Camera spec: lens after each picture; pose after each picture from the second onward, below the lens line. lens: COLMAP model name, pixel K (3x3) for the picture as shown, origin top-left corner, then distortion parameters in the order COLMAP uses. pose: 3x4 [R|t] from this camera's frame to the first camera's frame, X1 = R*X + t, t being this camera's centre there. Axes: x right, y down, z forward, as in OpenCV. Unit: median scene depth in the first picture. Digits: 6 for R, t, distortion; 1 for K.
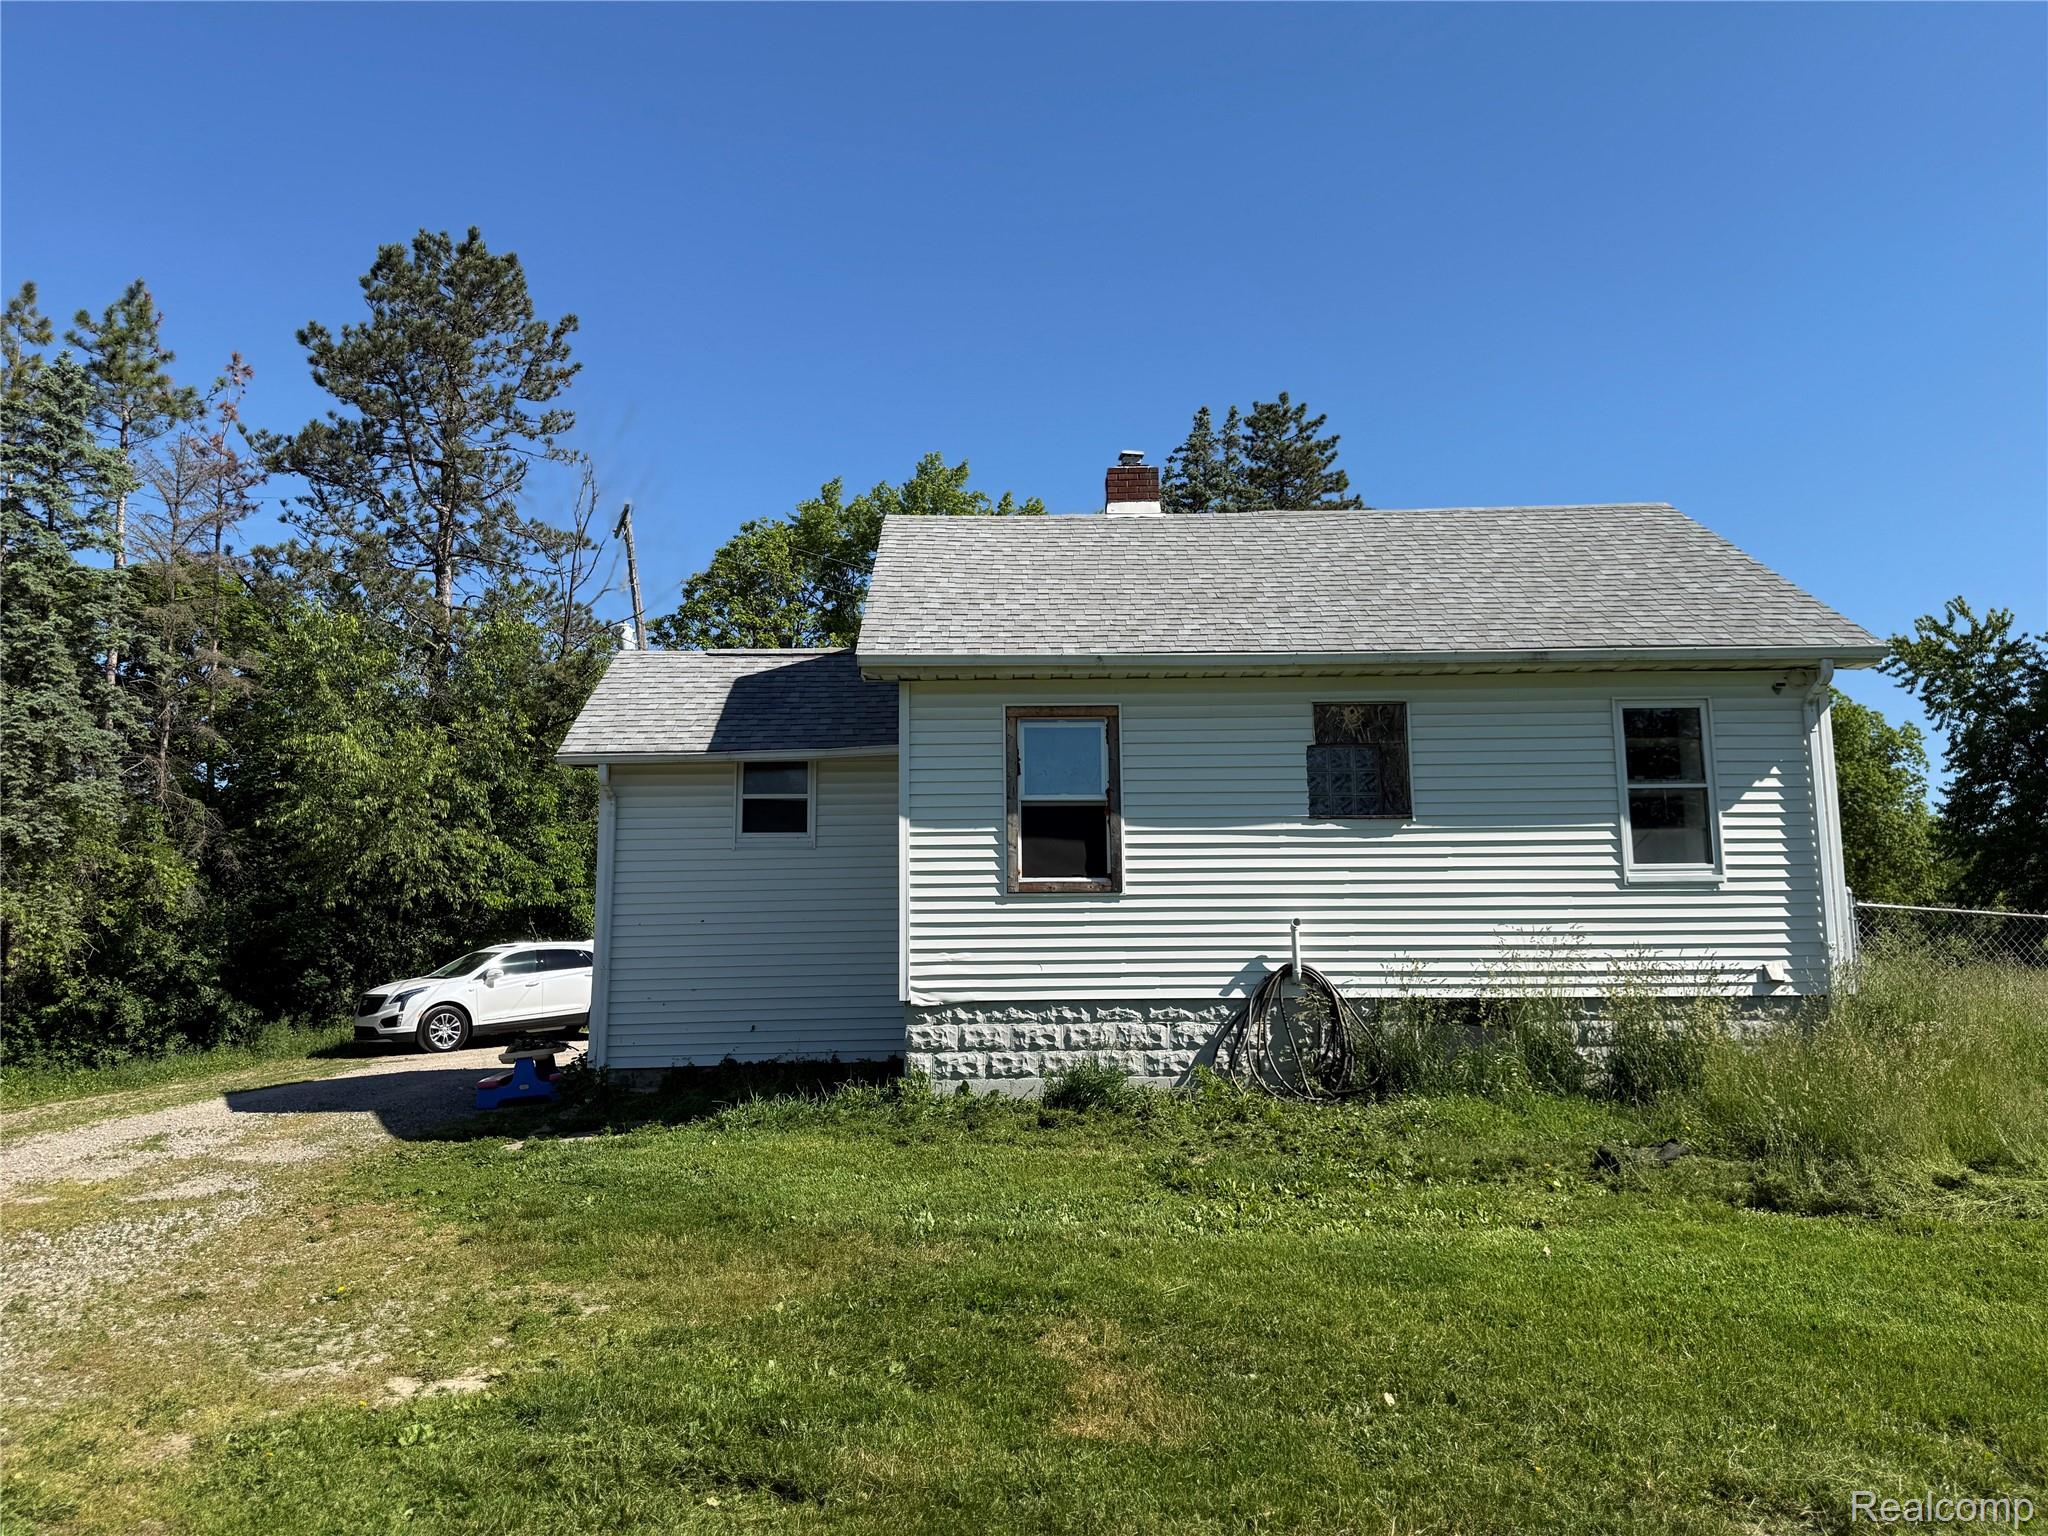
lens RADIAL K [[1446.6, 0, 1028.5], [0, 1446.6, 764.4], [0, 0, 1]] dist [0.013171, -0.006833]
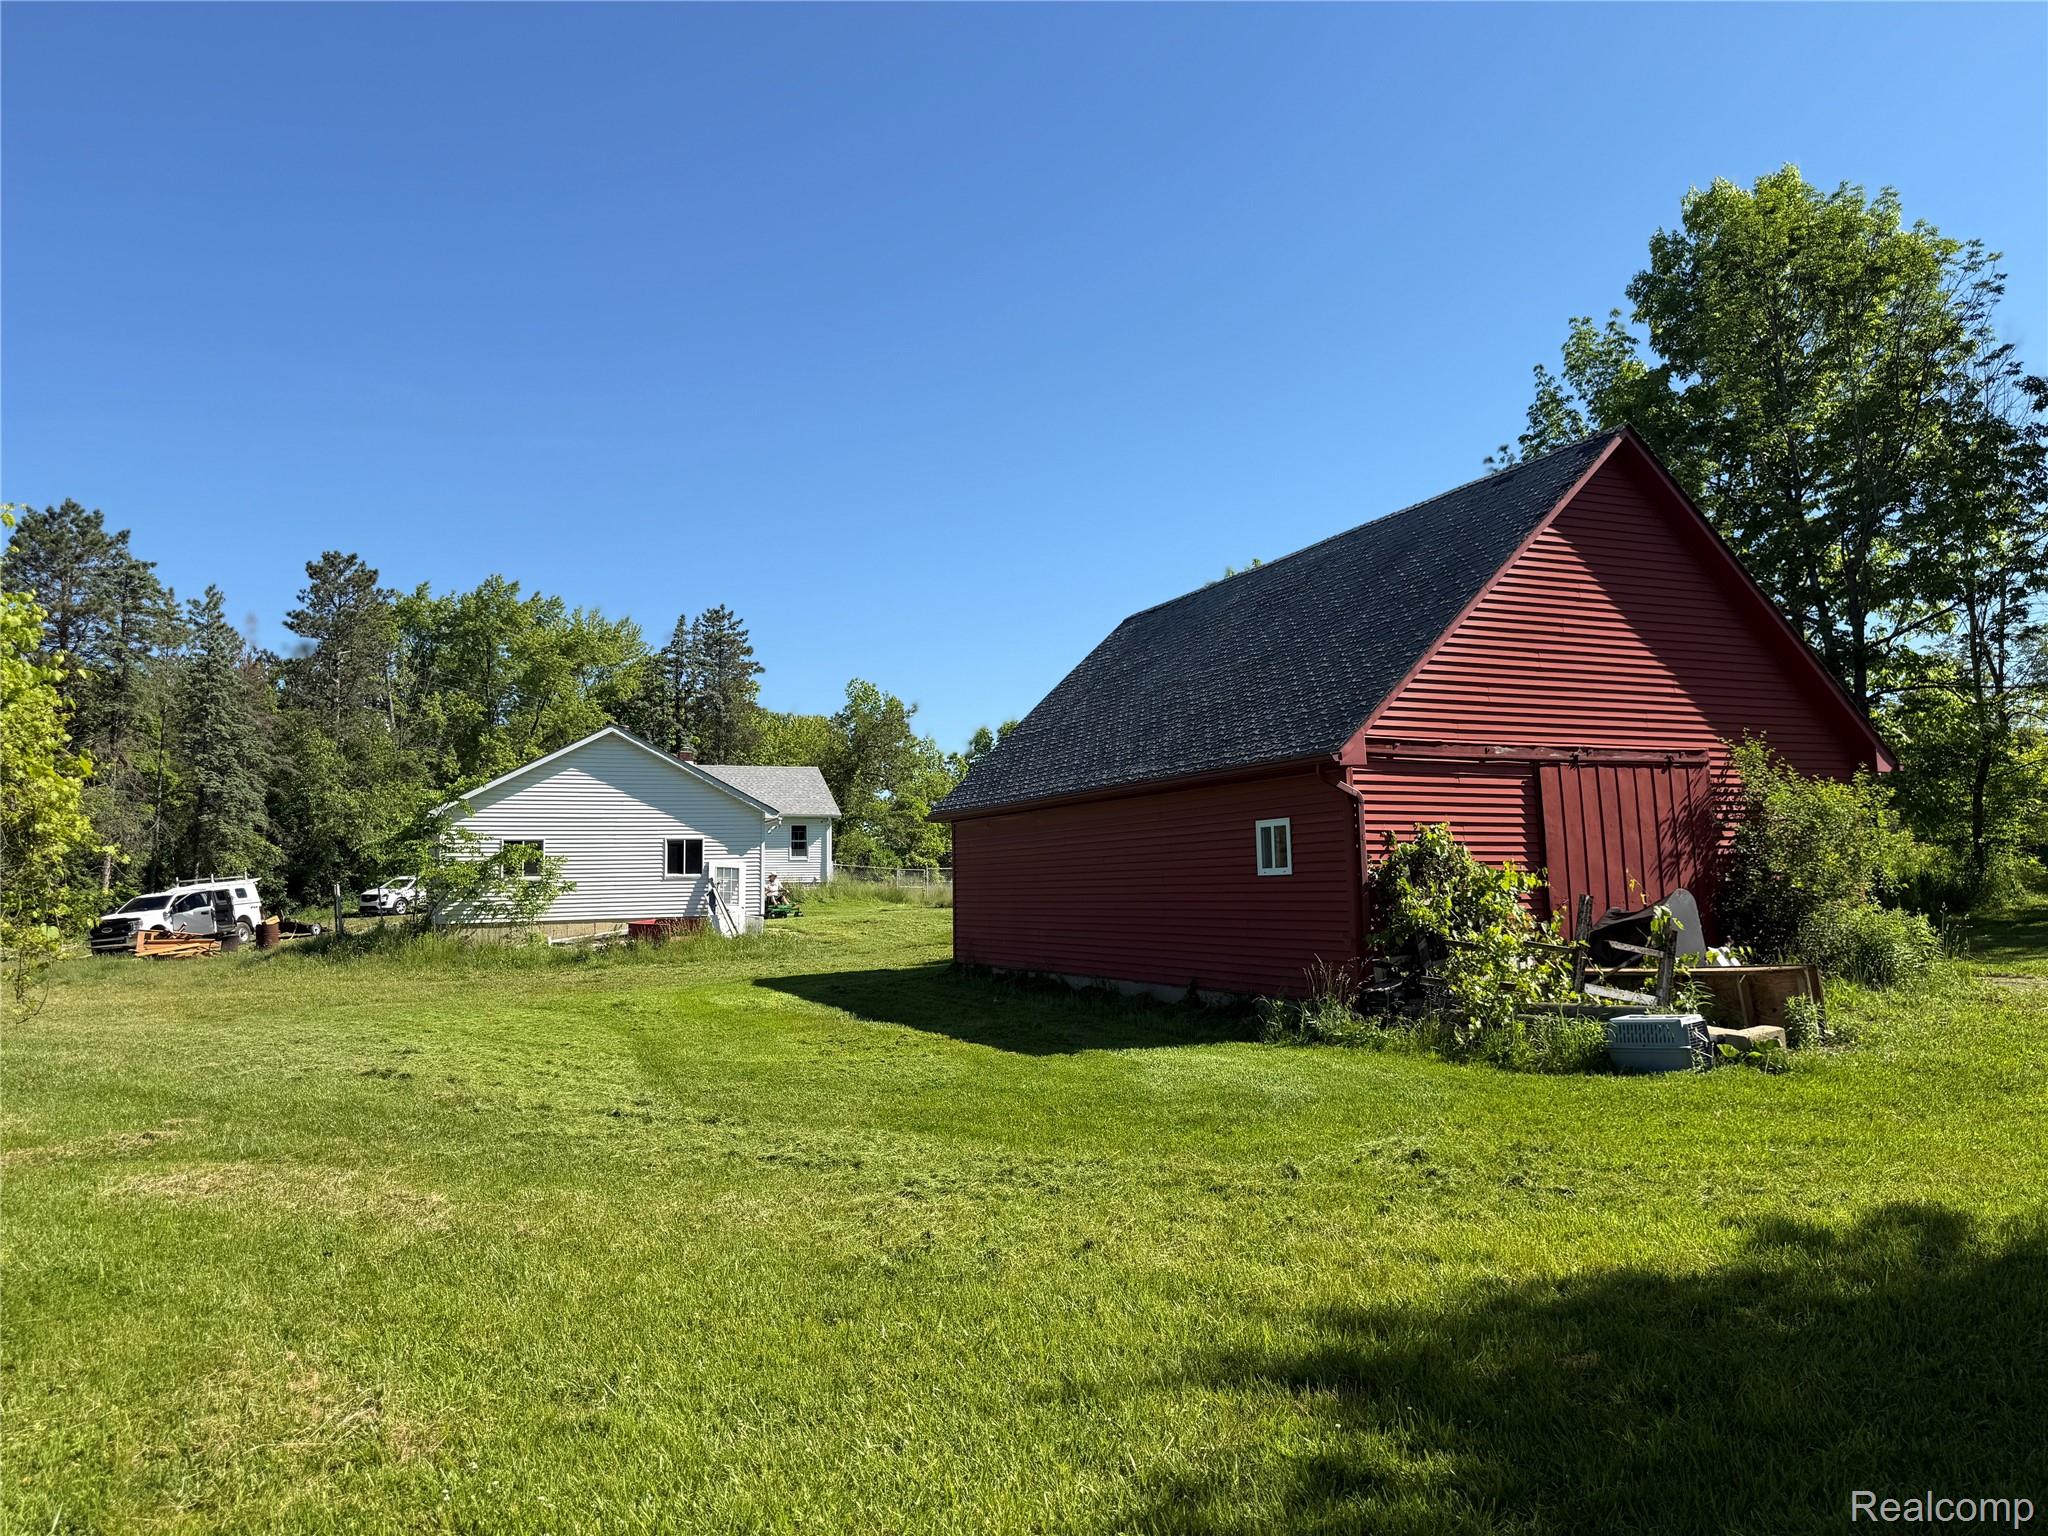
lens RADIAL K [[1446.6, 0, 1027.3], [0, 1446.6, 770.9], [0, 0, 1]] dist [0.013171, -0.006833]
pose [[0.921785, 0.030976, 0.386462, -0.358246], [-0.045224, 0.998589, 0.027828, -0.184752], [-0.385055, -0.043128, 0.921885, -1.800630]]
